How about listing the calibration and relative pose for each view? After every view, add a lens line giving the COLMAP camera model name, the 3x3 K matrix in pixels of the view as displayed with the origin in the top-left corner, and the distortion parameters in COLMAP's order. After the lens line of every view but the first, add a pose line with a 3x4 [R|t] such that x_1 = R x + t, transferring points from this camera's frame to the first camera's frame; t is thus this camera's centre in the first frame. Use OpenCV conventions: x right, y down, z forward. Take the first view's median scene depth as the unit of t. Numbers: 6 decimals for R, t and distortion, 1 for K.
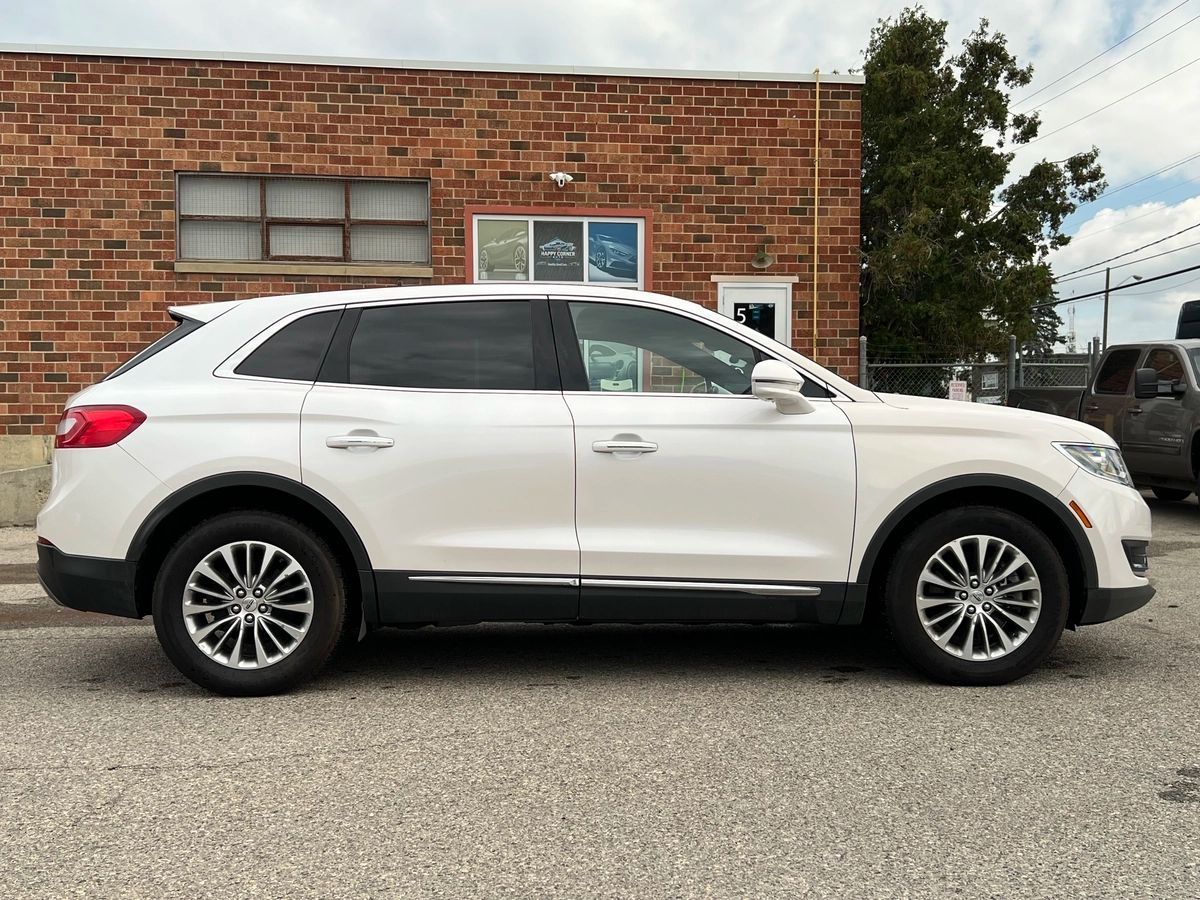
lens RADIAL K [[1108.0, 0, 600.8], [0, 1108.0, 452.2], [0, 0, 1]] dist [0.028862, 0.000000]
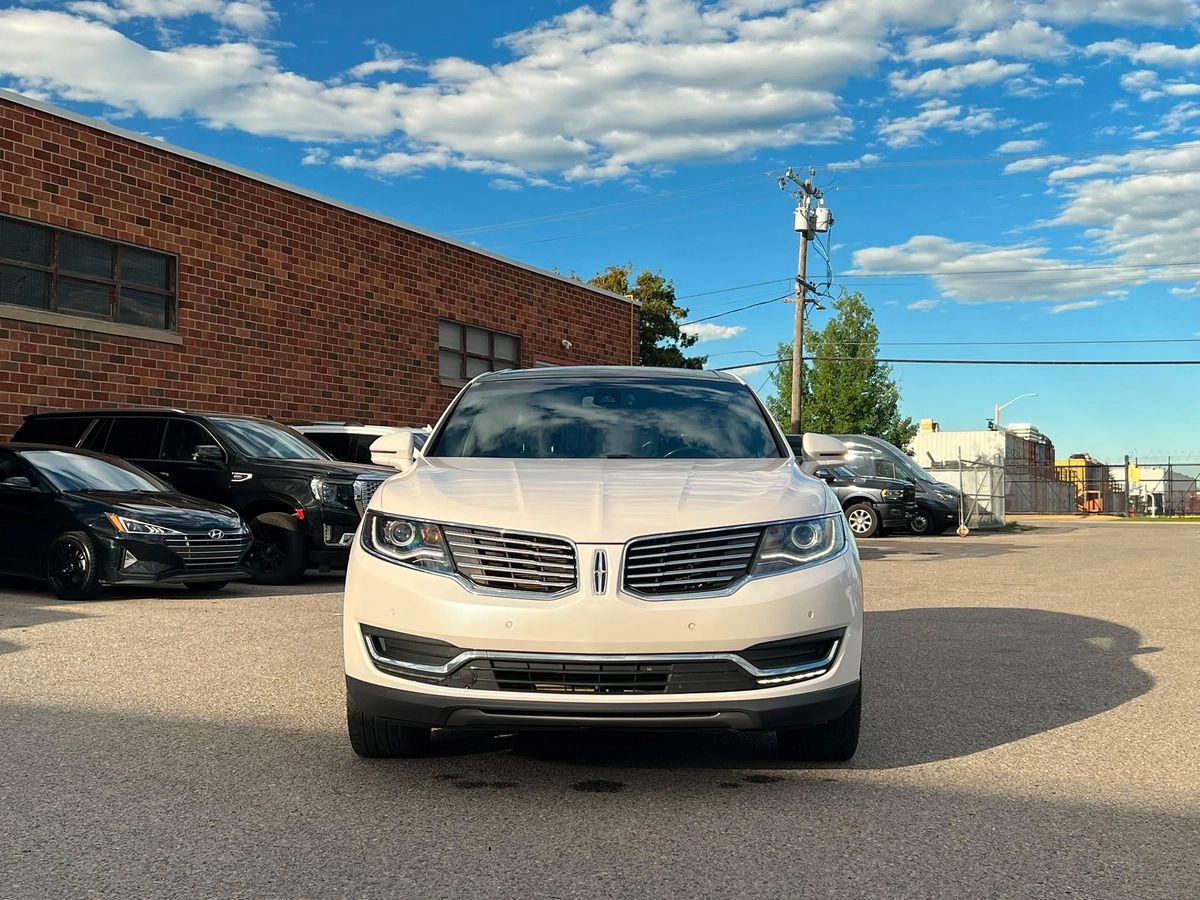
lens RADIAL K [[1397.5, 0, 588.2], [0, 1397.5, 472.6], [0, 0, 1]] dist [0.076462, 0.000000]
pose [[0.531532, 0.023717, 0.846706, -1.792783], [0.016612, 0.999124, -0.038415, 0.026301], [-0.846875, 0.034484, 0.530672, -0.130514]]
